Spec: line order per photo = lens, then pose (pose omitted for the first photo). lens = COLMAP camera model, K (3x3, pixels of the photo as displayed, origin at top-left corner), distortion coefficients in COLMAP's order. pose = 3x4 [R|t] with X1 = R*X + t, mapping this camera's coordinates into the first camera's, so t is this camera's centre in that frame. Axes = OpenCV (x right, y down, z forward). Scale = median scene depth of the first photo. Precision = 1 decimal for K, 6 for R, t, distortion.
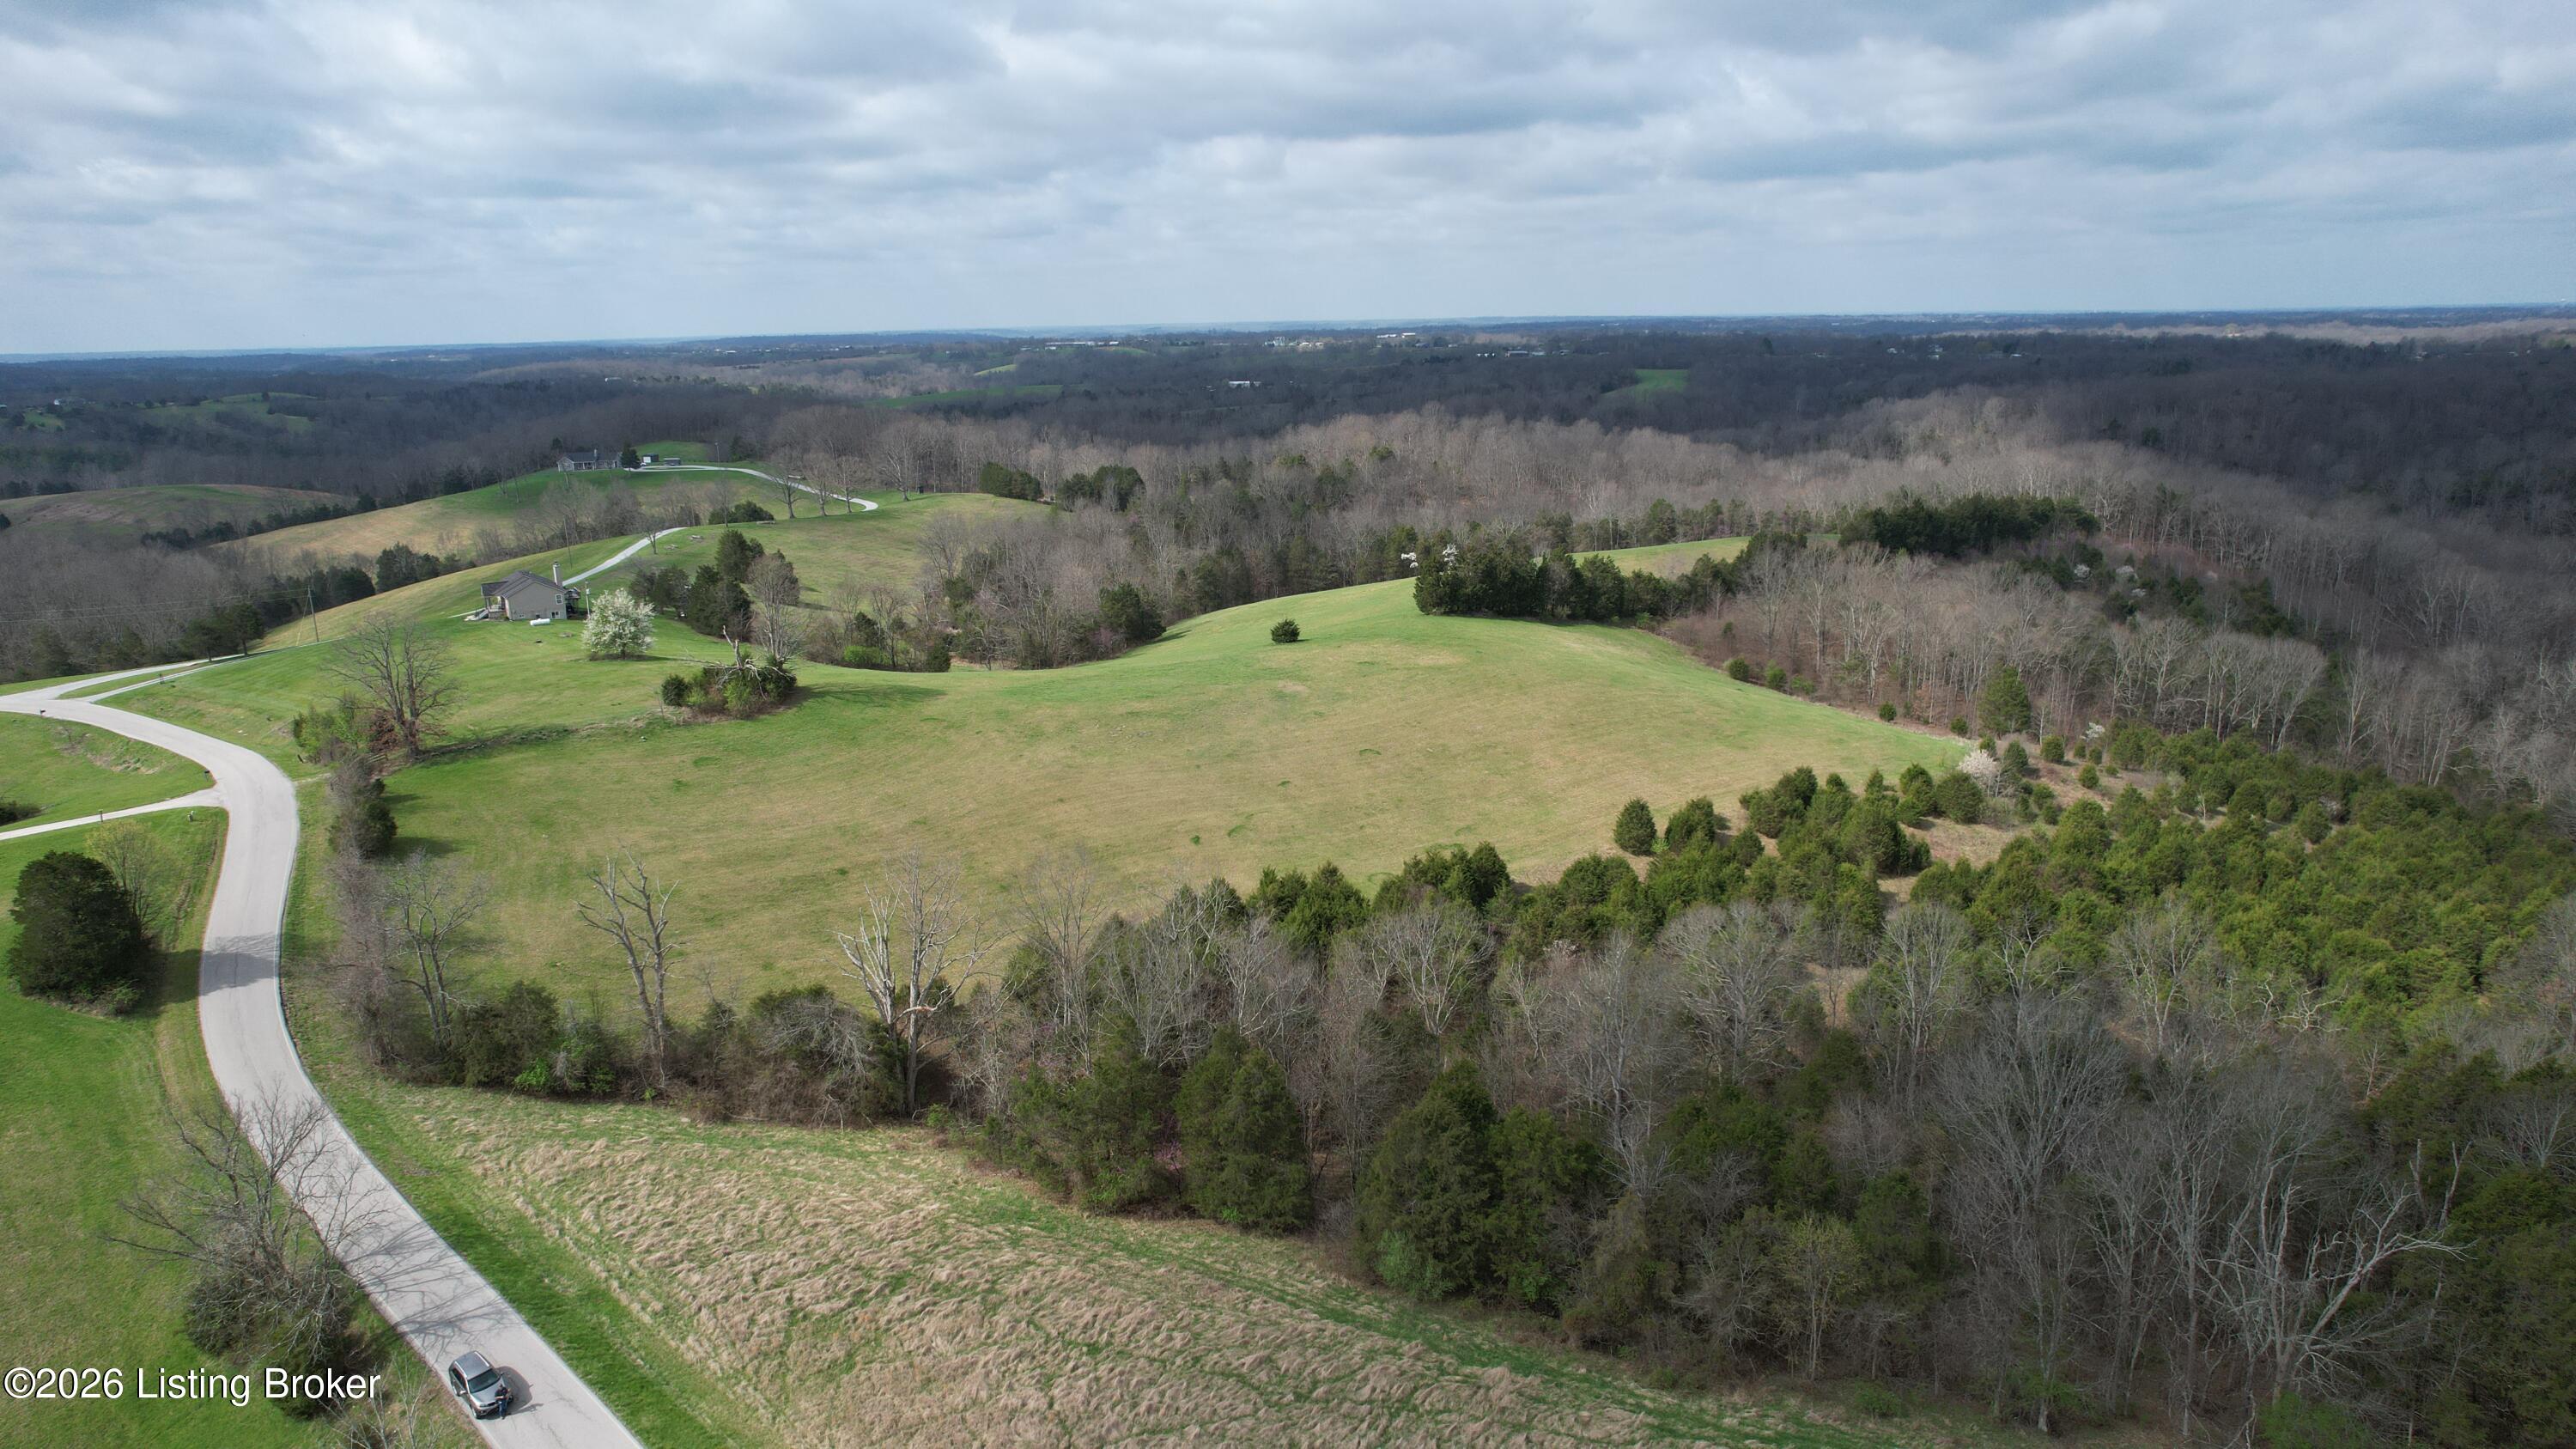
lens RADIAL K [[1650.6, 0, 1284.3], [0, 1650.6, 765.5], [0, 0, 1]] dist [-0.075114, 0.072448]
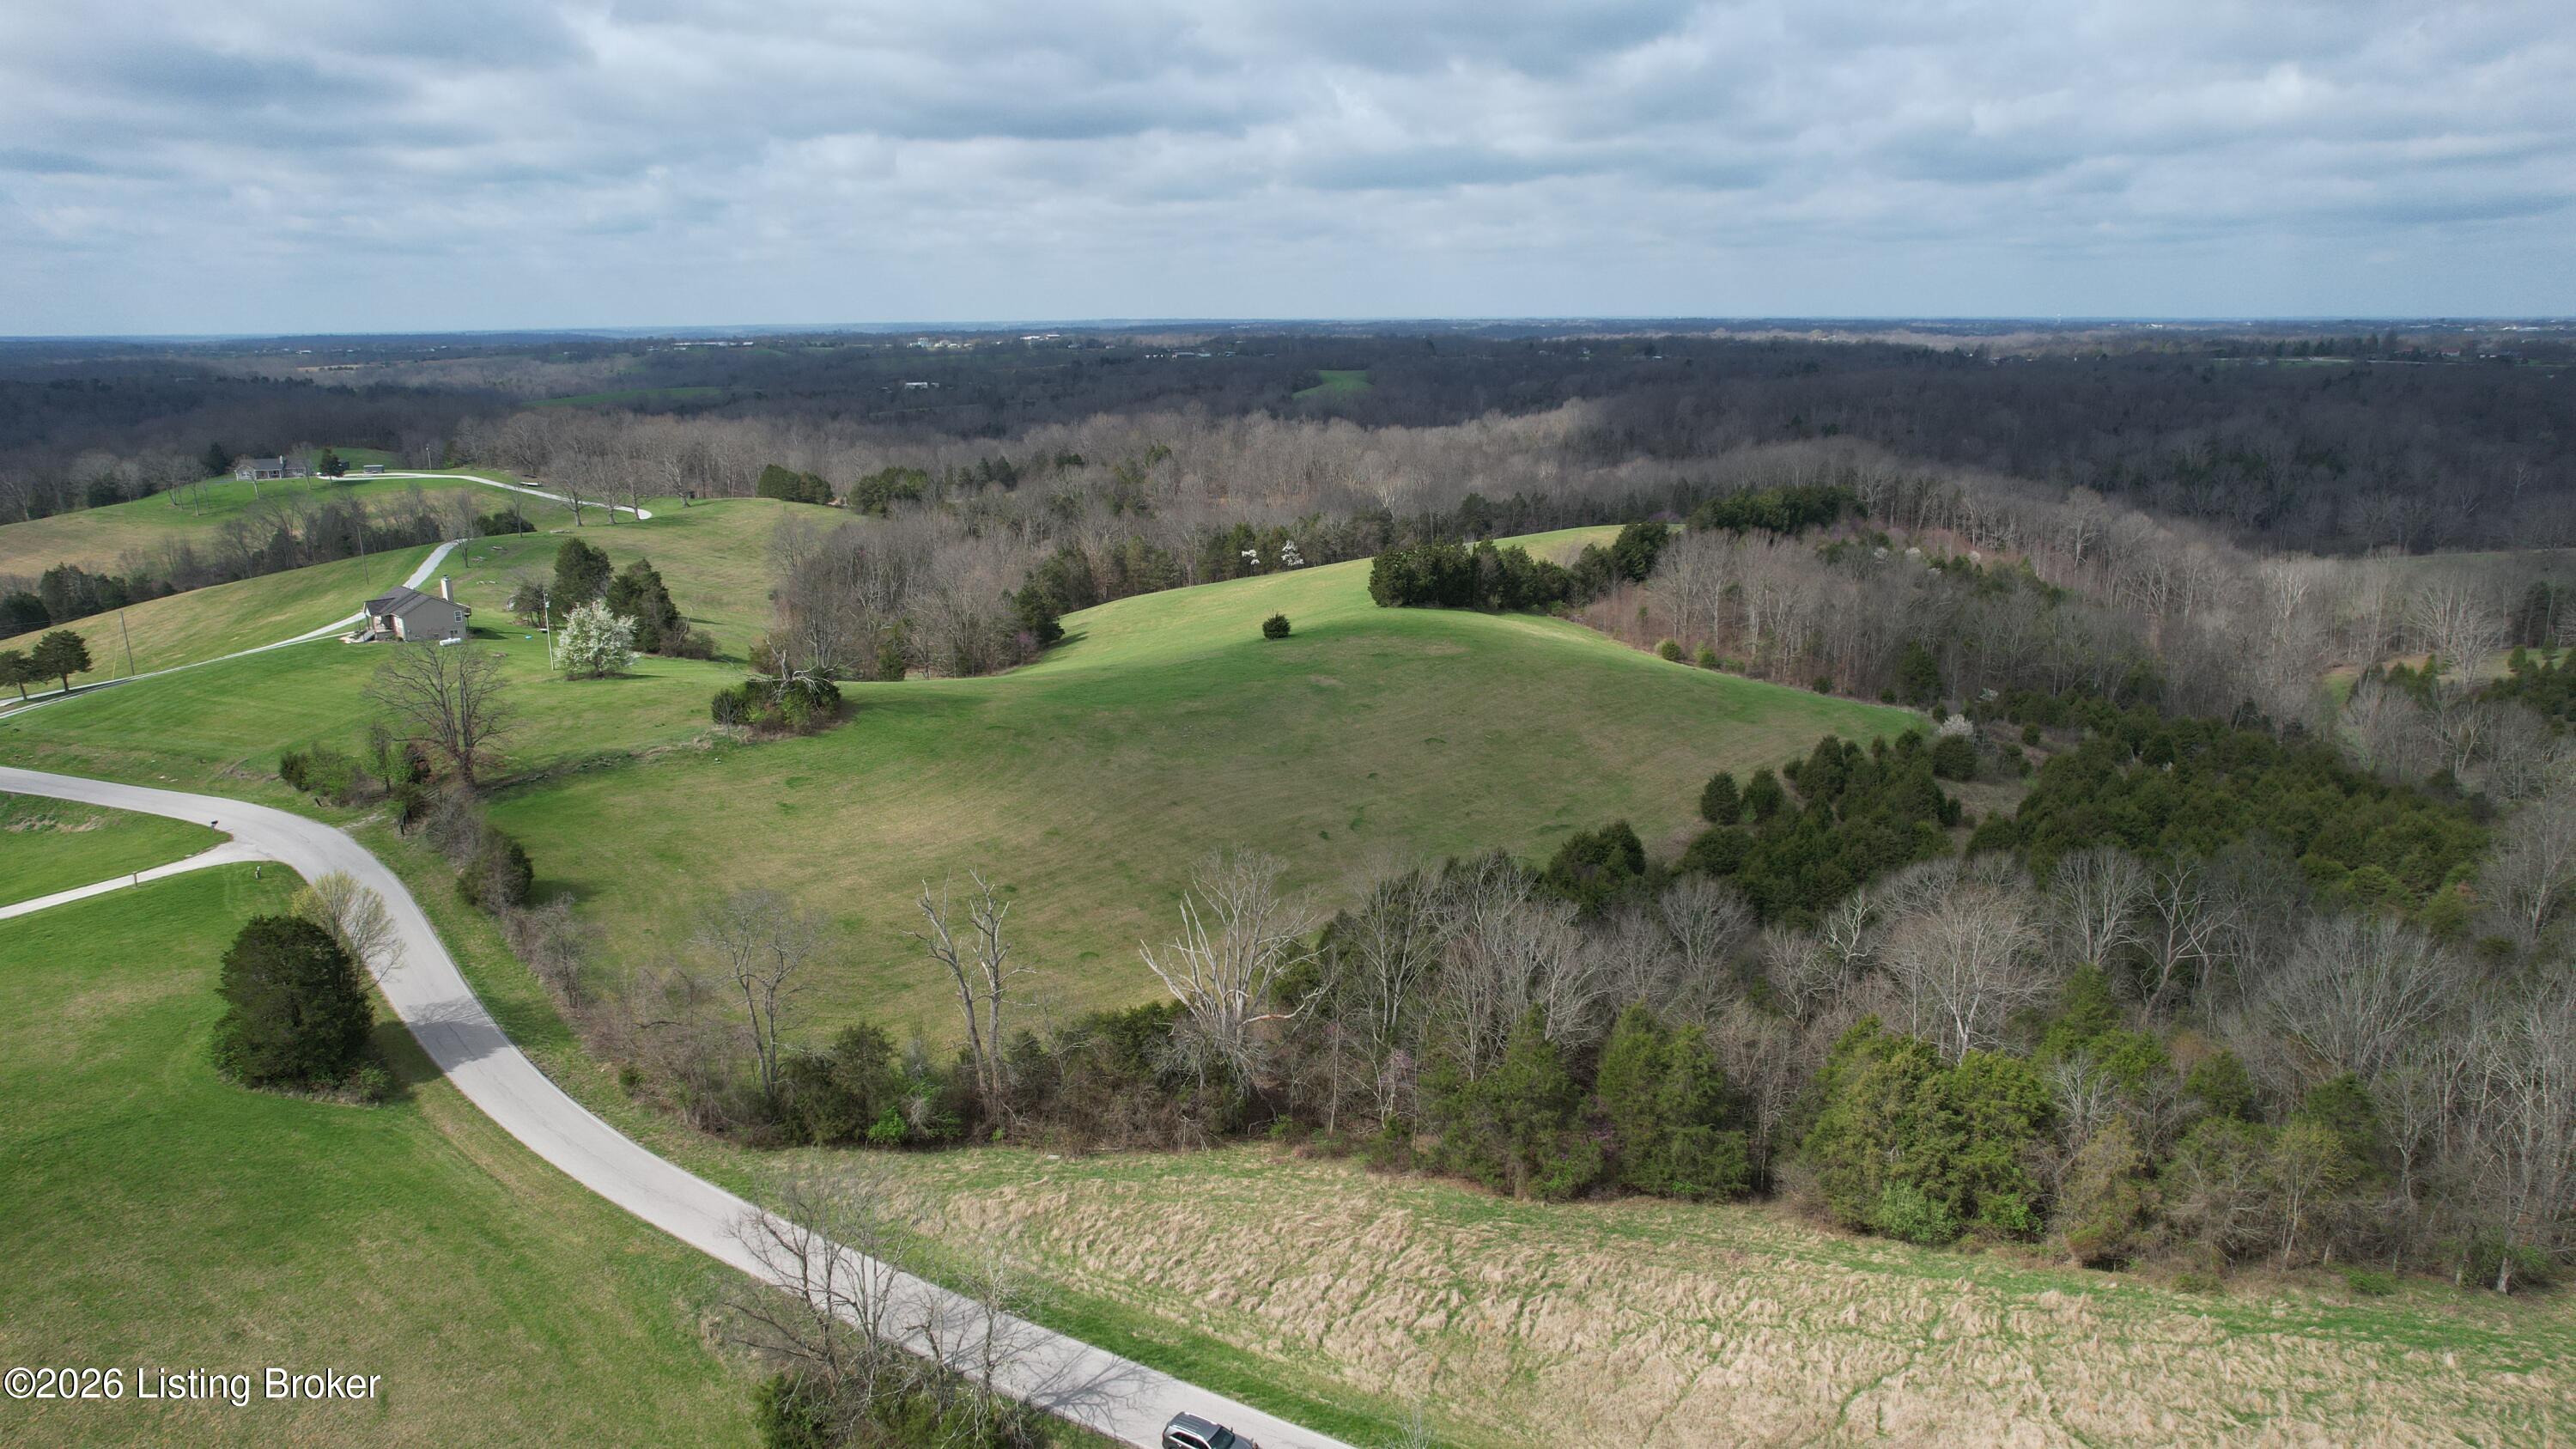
lens RADIAL K [[1653.6, 0, 1288.0], [0, 1653.6, 724.5], [0, 0, 1]] dist [-0.075407, 0.073514]
pose [[0.974089, -0.043502, 0.221943, -0.241674], [0.049167, 0.998589, -0.020061, -0.002151], [-0.220757, 0.030454, 0.974853, 0.027773]]
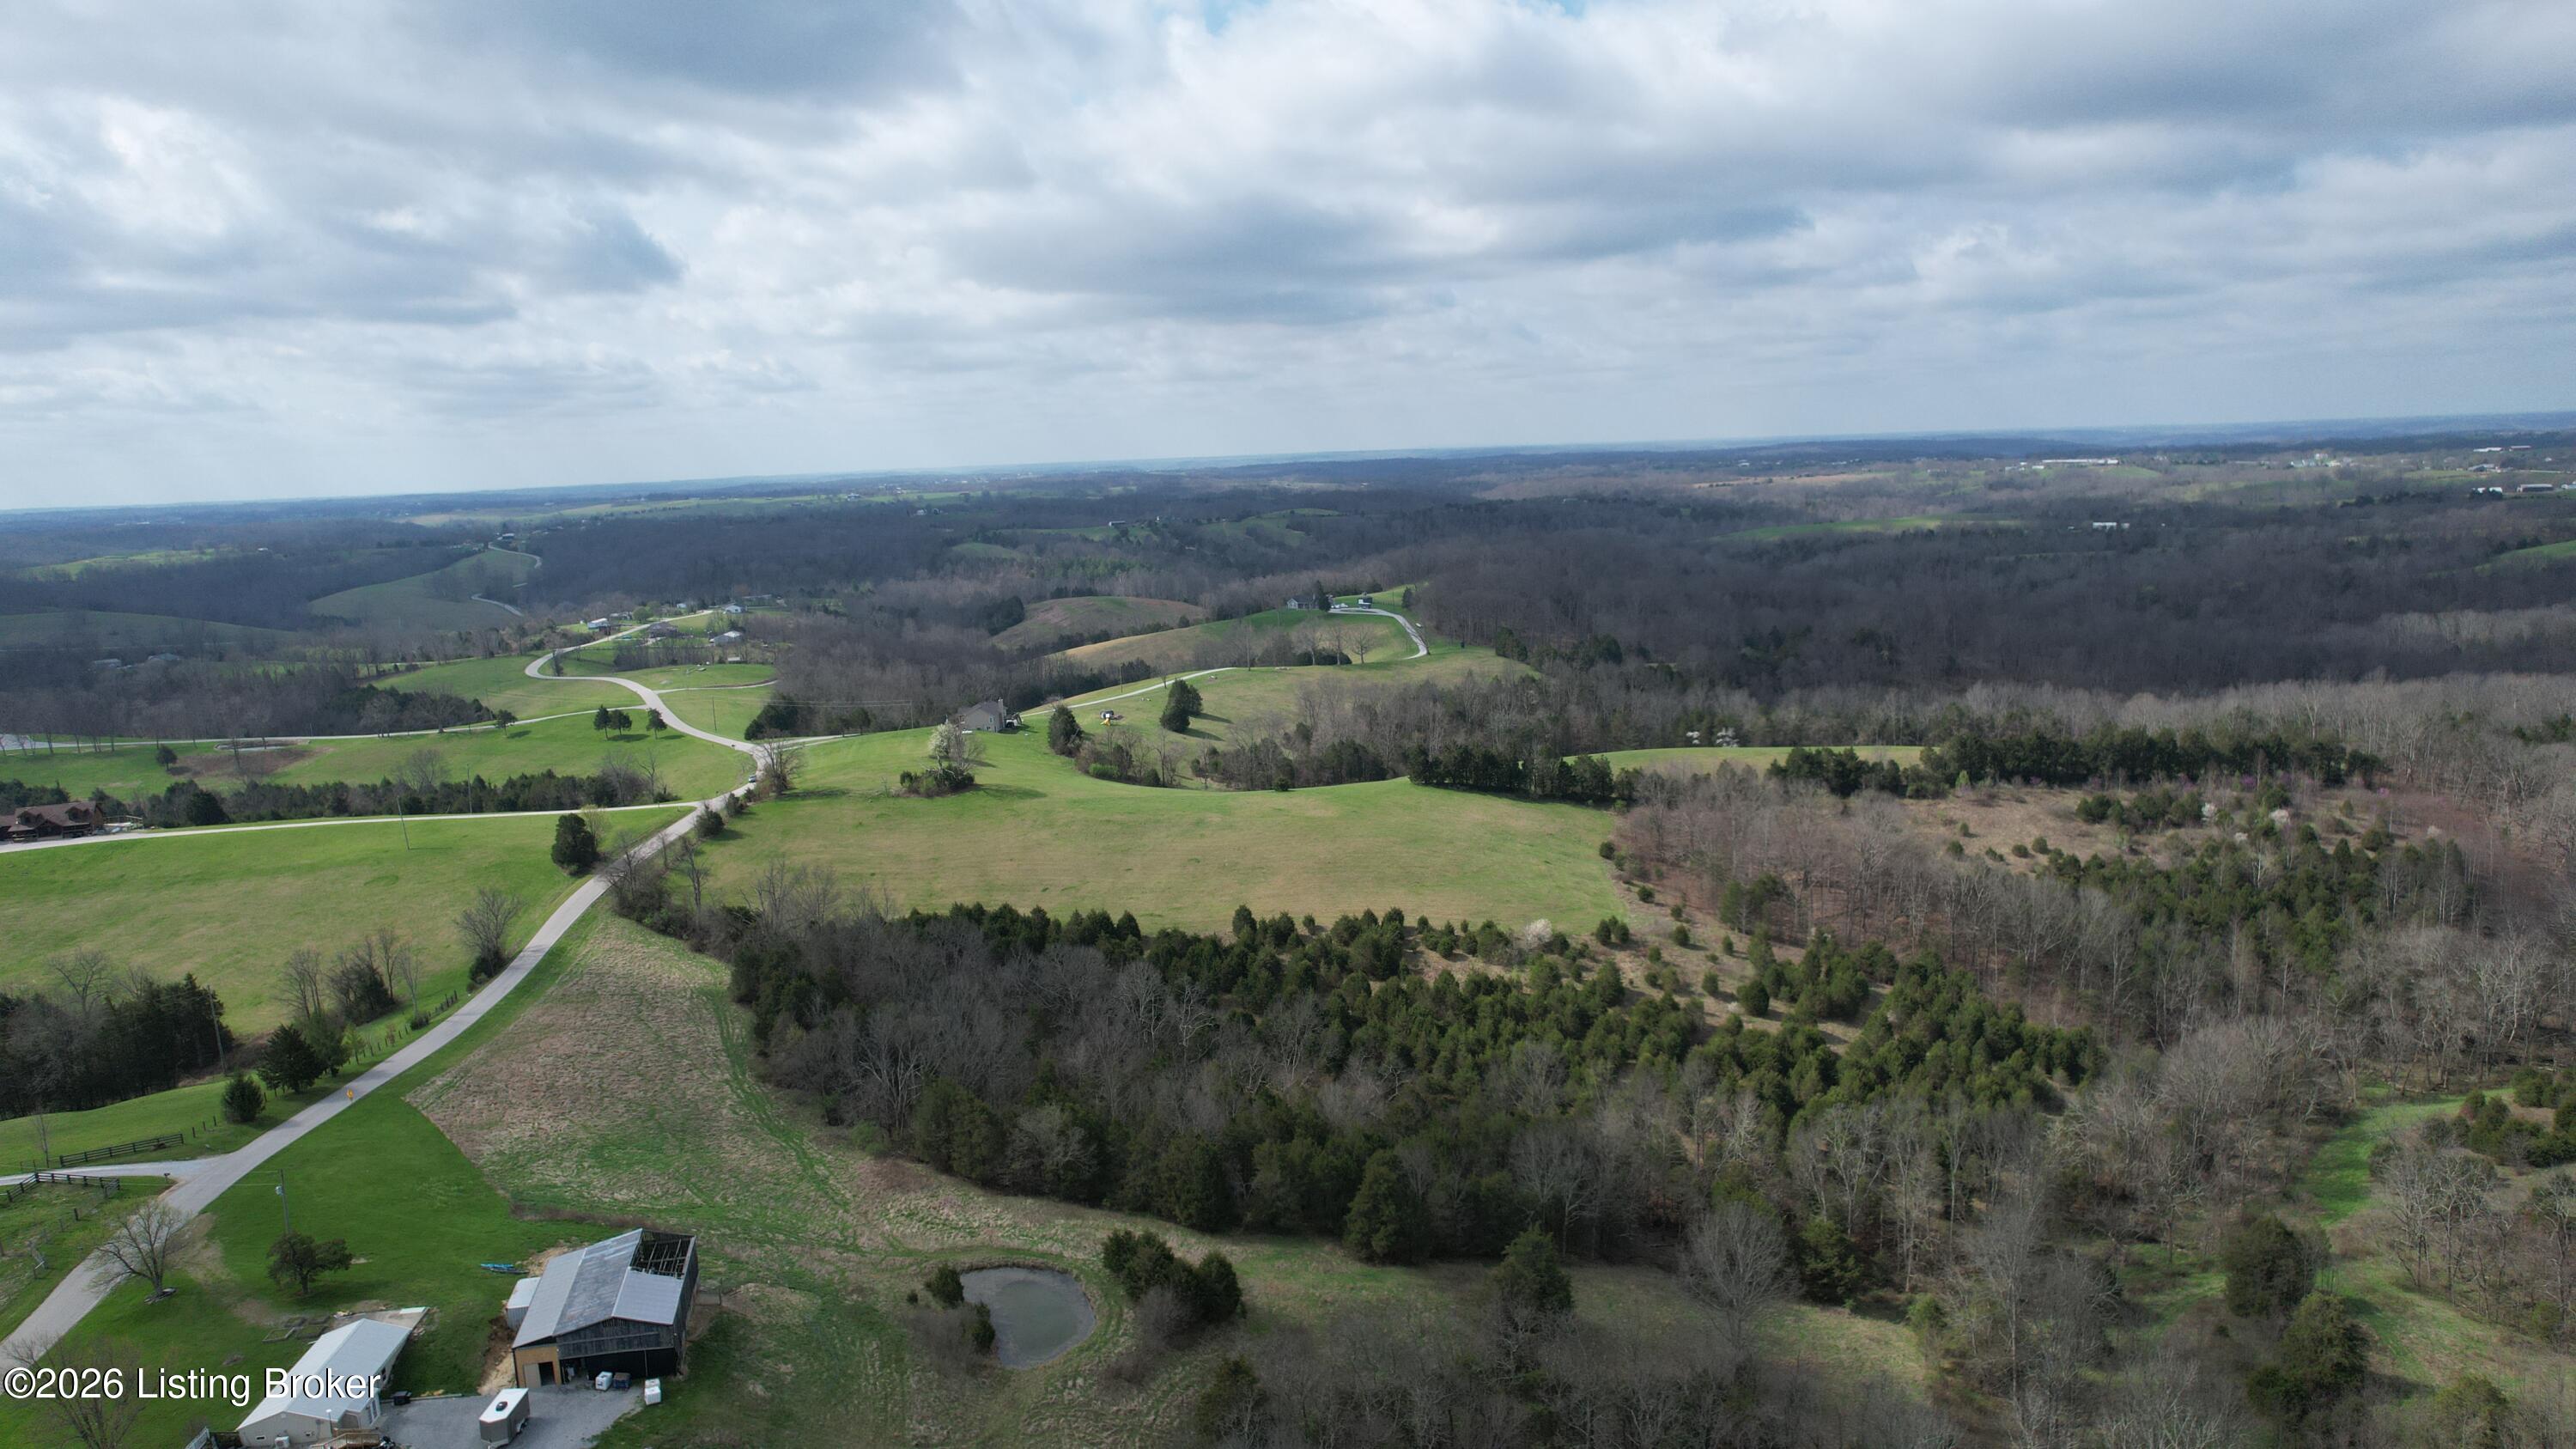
lens RADIAL K [[1577.1, 0, 1289.8], [0, 1577.1, 985.0], [0, 0, 1]] dist [-0.036101, 0.025568]
pose [[0.811053, 0.180913, -0.556294, 0.975892], [-0.136168, 0.983240, 0.121234, -0.084280], [0.568903, -0.022578, 0.822095, -0.259565]]
